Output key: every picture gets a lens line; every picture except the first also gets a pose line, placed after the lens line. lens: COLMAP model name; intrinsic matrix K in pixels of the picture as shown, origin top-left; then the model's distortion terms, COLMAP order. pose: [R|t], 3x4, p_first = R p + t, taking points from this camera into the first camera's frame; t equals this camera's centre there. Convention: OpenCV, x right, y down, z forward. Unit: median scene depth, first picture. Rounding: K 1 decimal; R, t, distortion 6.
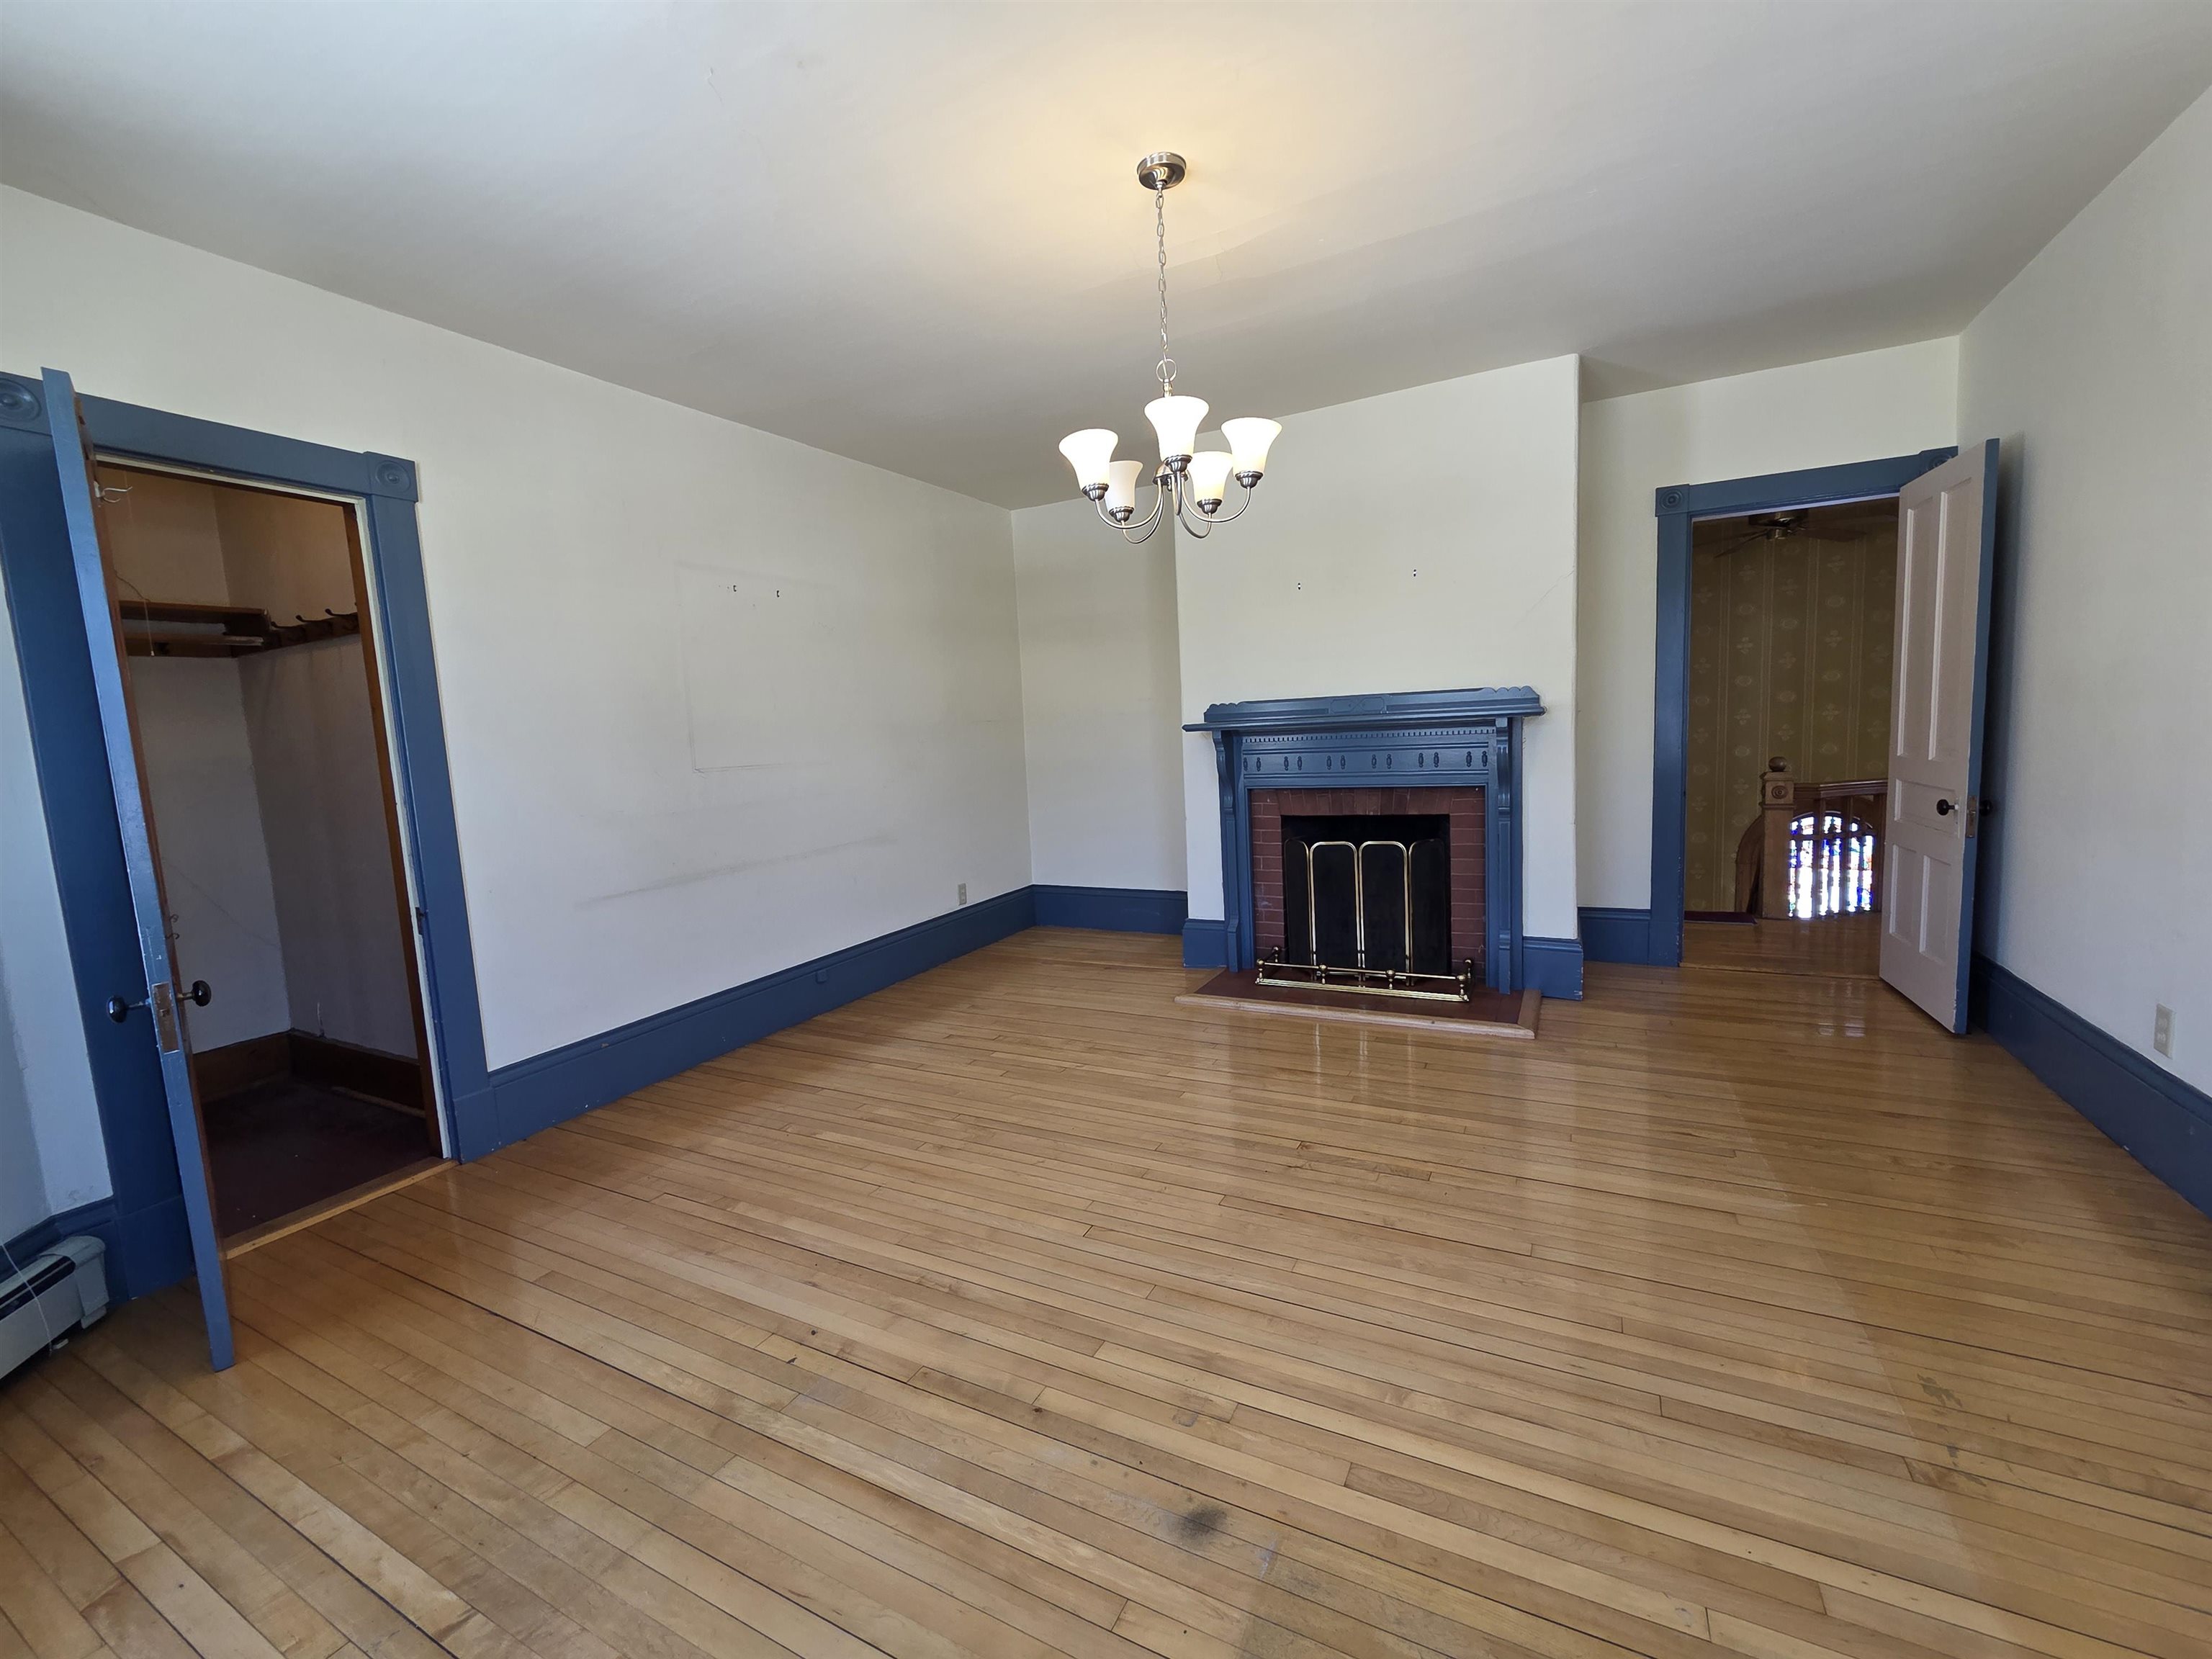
lens RADIAL K [[910.0, 0, 1109.7], [0, 910.0, 820.9], [0, 0, 1]] dist [-0.004622, 0.000650]
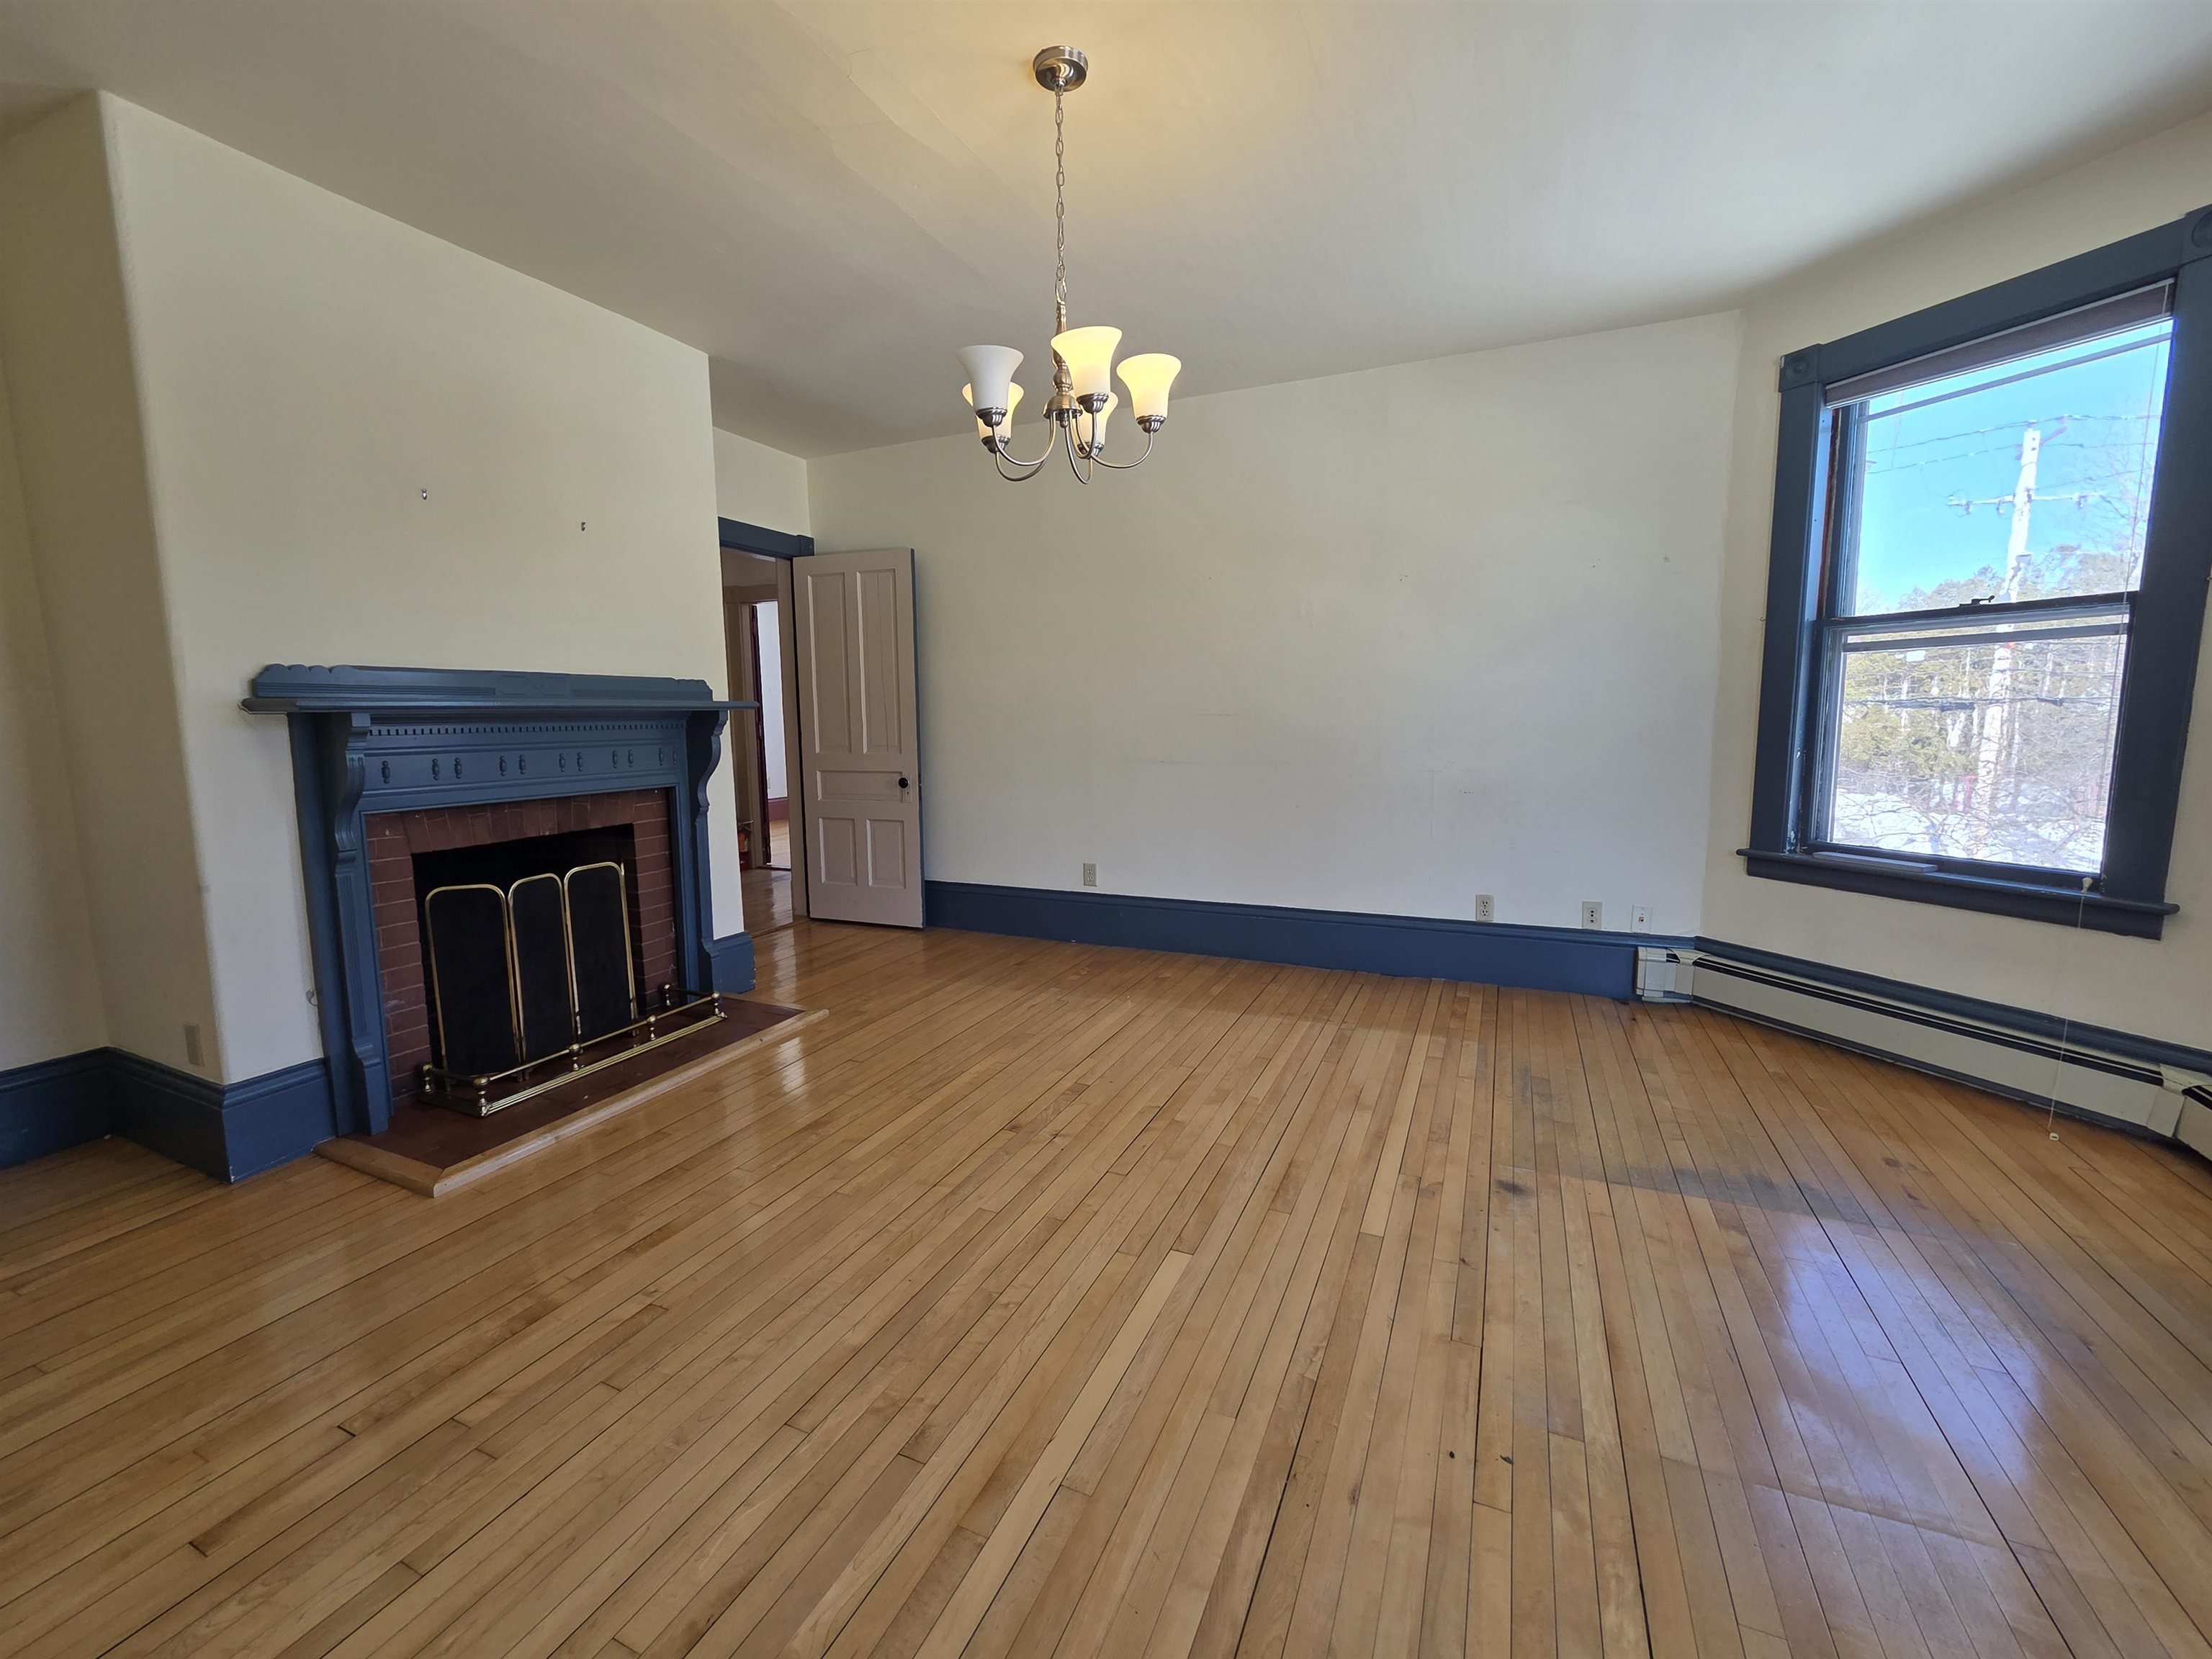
lens RADIAL K [[910.0, 0, 1098.2], [0, 910.0, 814.4], [0, 0, 1]] dist [-0.004622, 0.000650]
pose [[-0.059253, -0.063297, 0.996234, -0.495882], [0.115248, 0.990880, 0.069812, -0.024197], [-0.991568, 0.118951, -0.051418, 0.611991]]
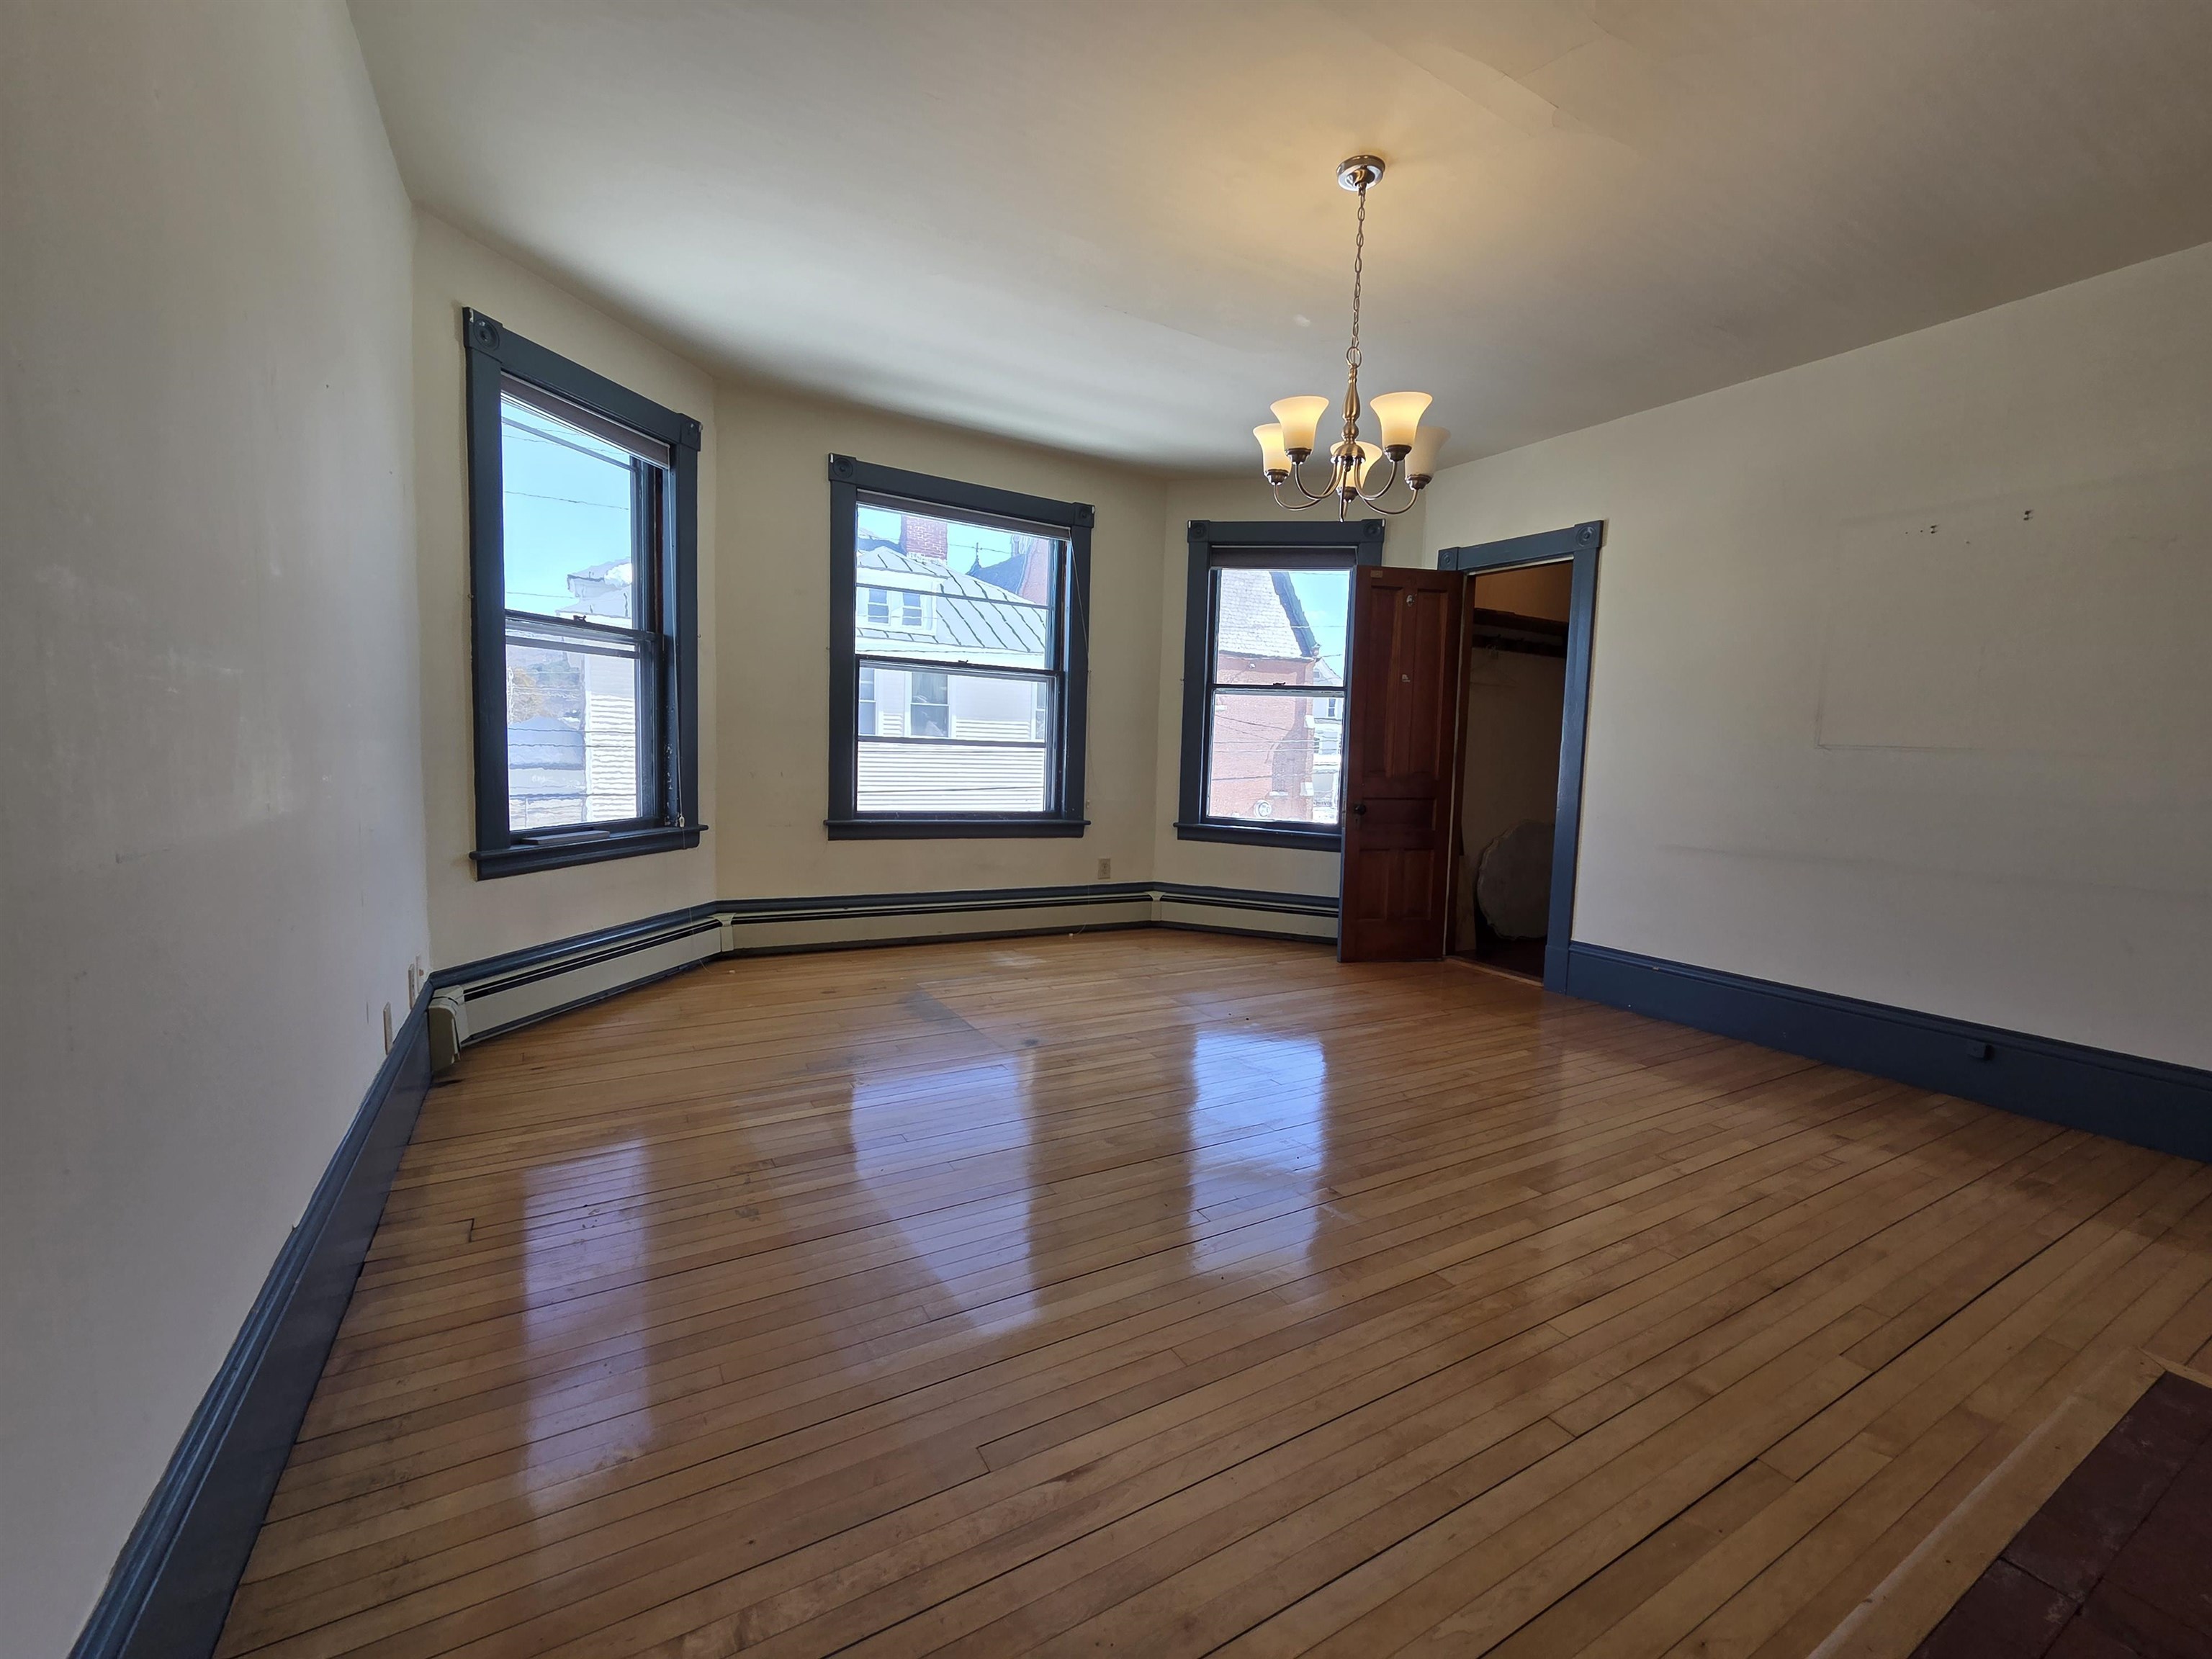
lens RADIAL K [[910.0, 0, 1099.3], [0, 910.0, 821.4], [0, 0, 1]] dist [-0.004622, 0.000650]
pose [[-0.538417, 0.109240, -0.835568, 0.668968], [-0.092408, 0.977928, 0.187397, -0.080770], [0.837596, 0.178111, -0.516439, 0.797268]]
